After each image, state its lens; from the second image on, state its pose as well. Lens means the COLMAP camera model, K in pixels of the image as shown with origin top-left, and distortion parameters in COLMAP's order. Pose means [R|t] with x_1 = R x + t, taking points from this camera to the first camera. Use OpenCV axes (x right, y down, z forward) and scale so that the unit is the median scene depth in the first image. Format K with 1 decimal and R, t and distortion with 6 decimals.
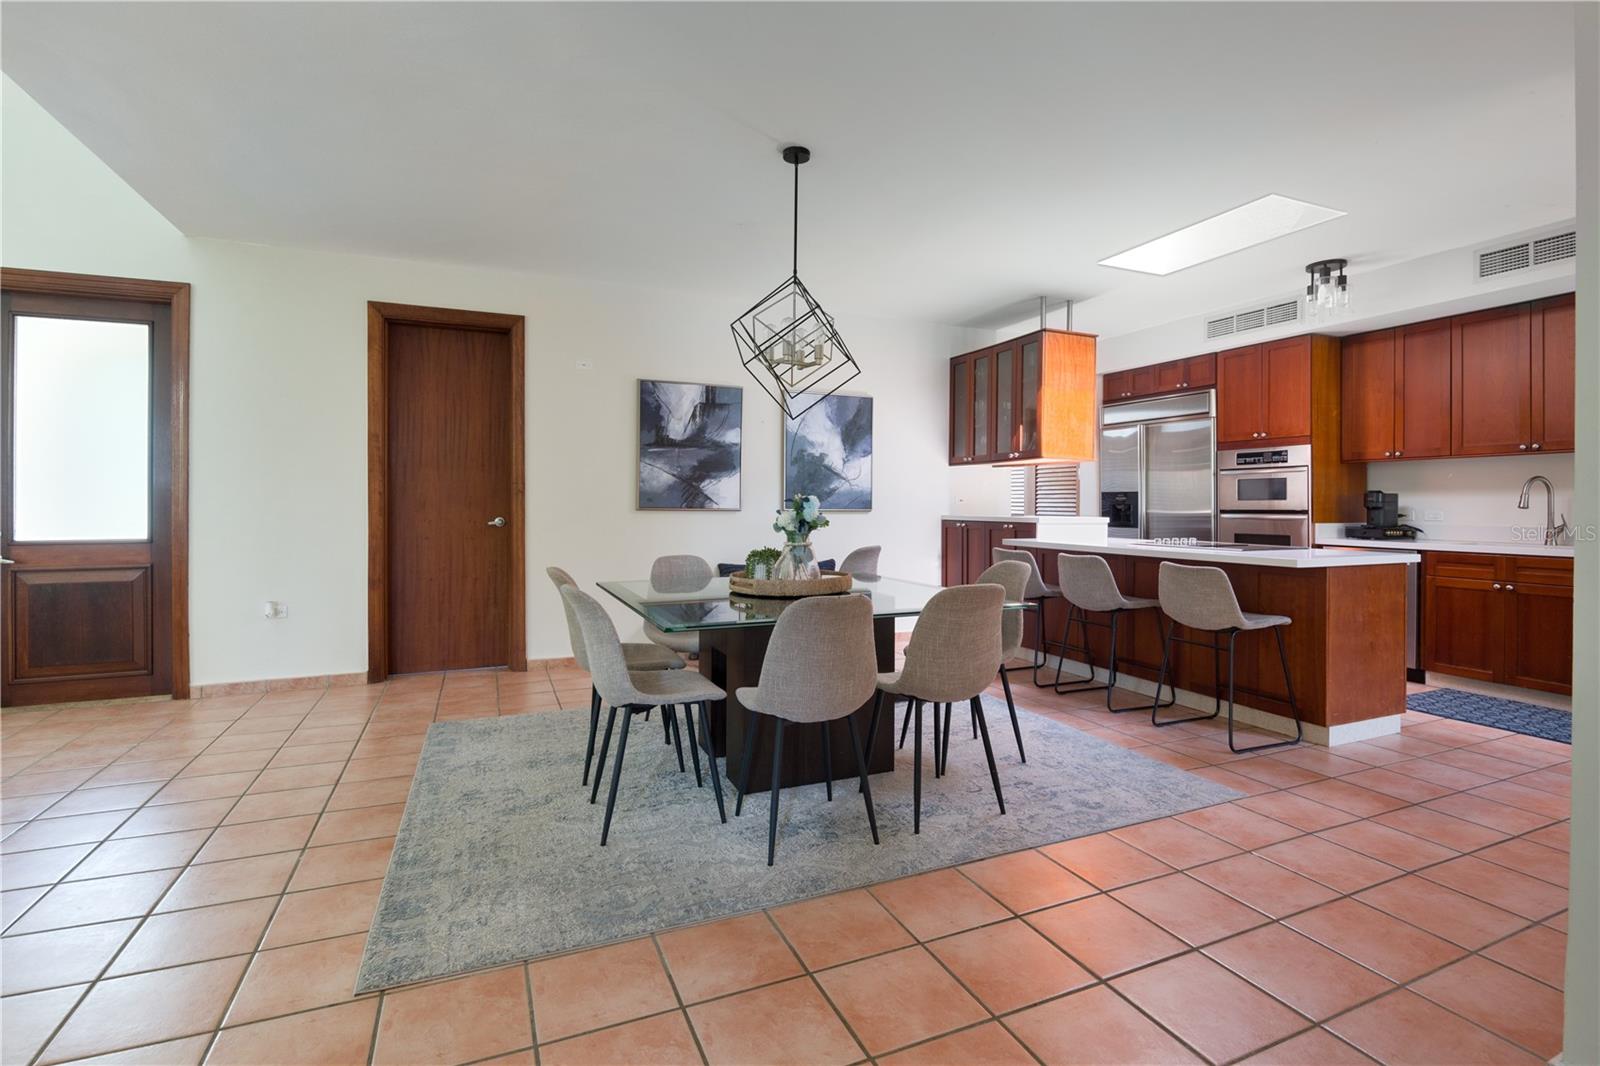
lens RADIAL K [[761.2, 0, 808.5], [0, 761.2, 509.4], [0, 0, 1]] dist [-0.018284, -0.000711]
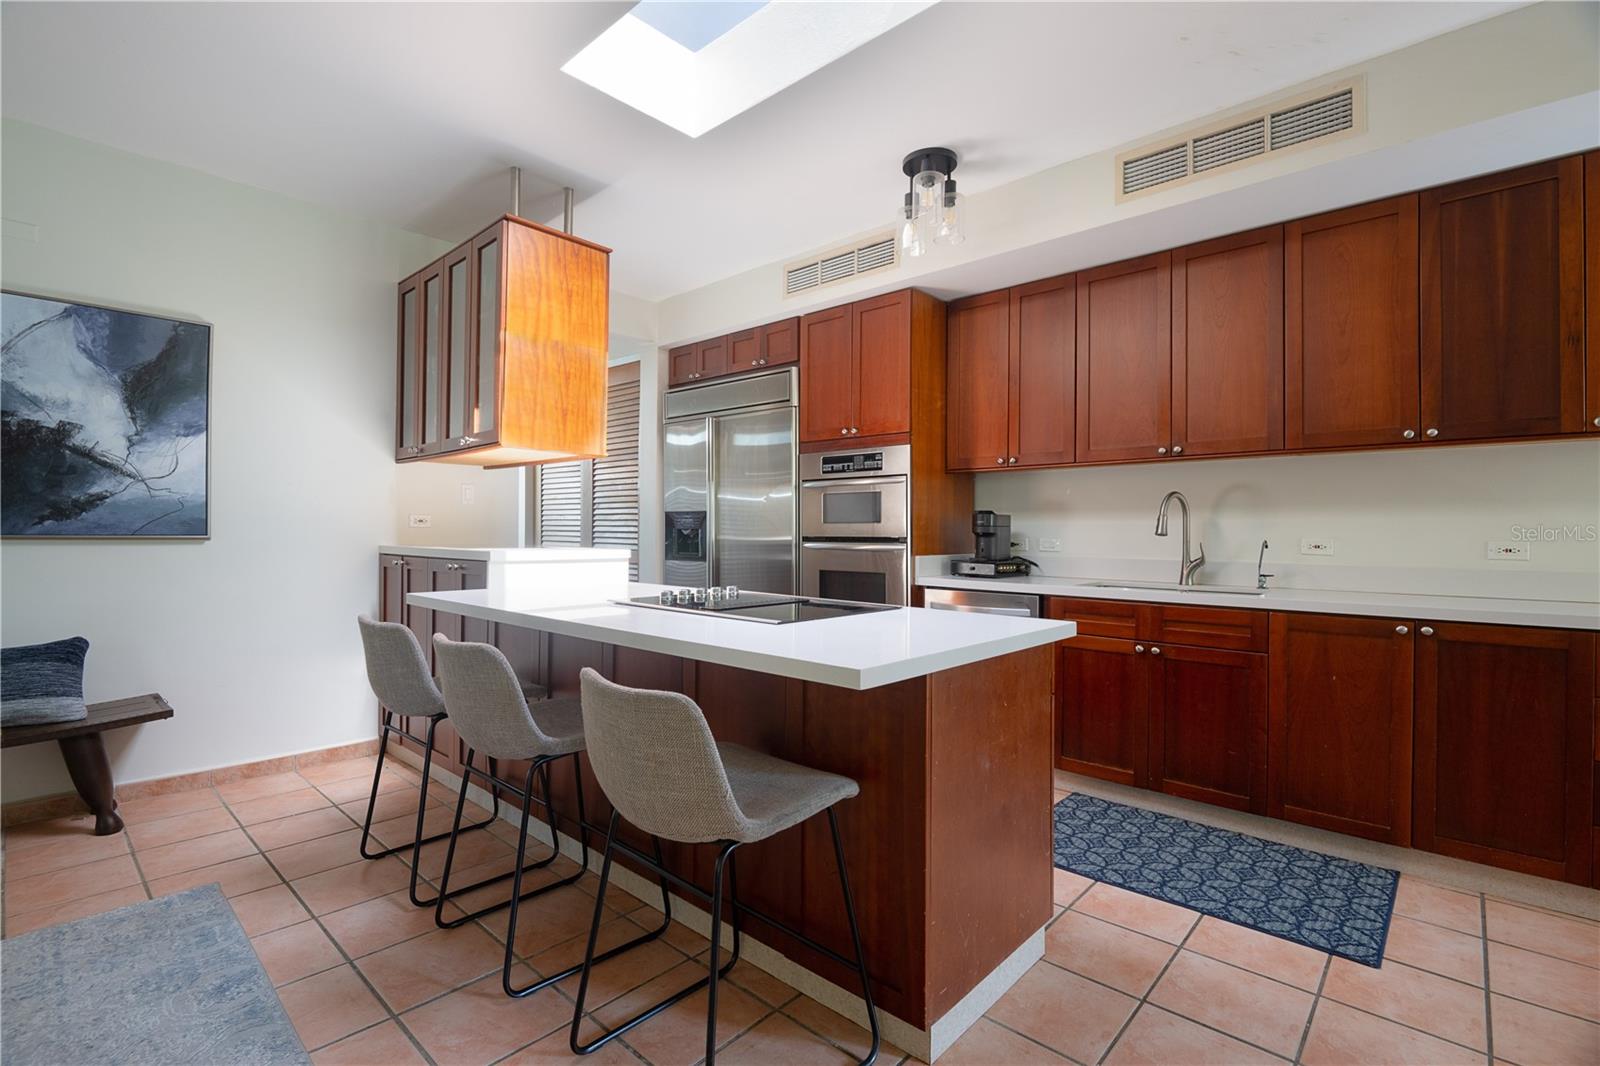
lens RADIAL K [[731.0, 0, 800.0], [0, 731.0, 533.0], [0, 0, 1]] dist [-0.014871, -0.000028]
pose [[0.911562, 0.001780, 0.411160, 0.280321], [-0.001563, 0.999998, -0.000864, -0.002177], [-0.411160, 0.000145, 0.911563, 0.404538]]
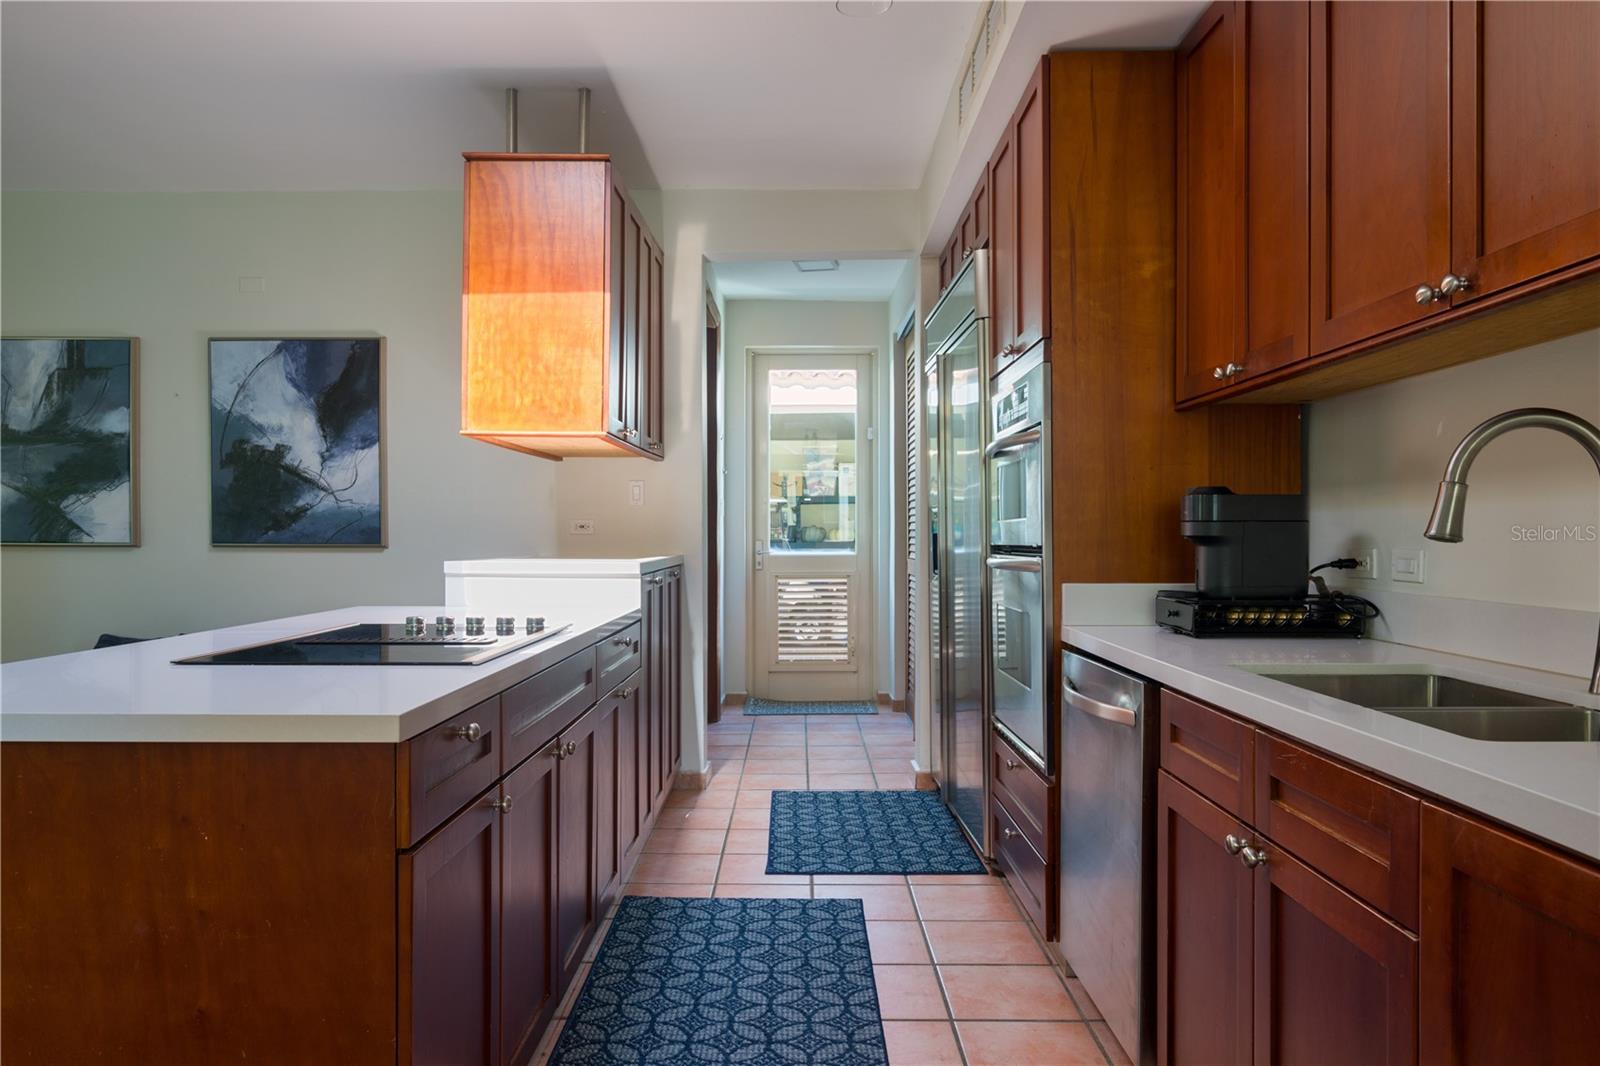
lens RADIAL K [[1019.7, 0, 800.0], [0, 1019.7, 533.0], [0, 0, 1]] dist [-0.004189, -0.001090]
pose [[0.916922, -0.005322, -0.399032, 0.722960], [0.002059, 0.999961, -0.008605, -0.001004], [0.399062, 0.007069, 0.916897, 0.494373]]
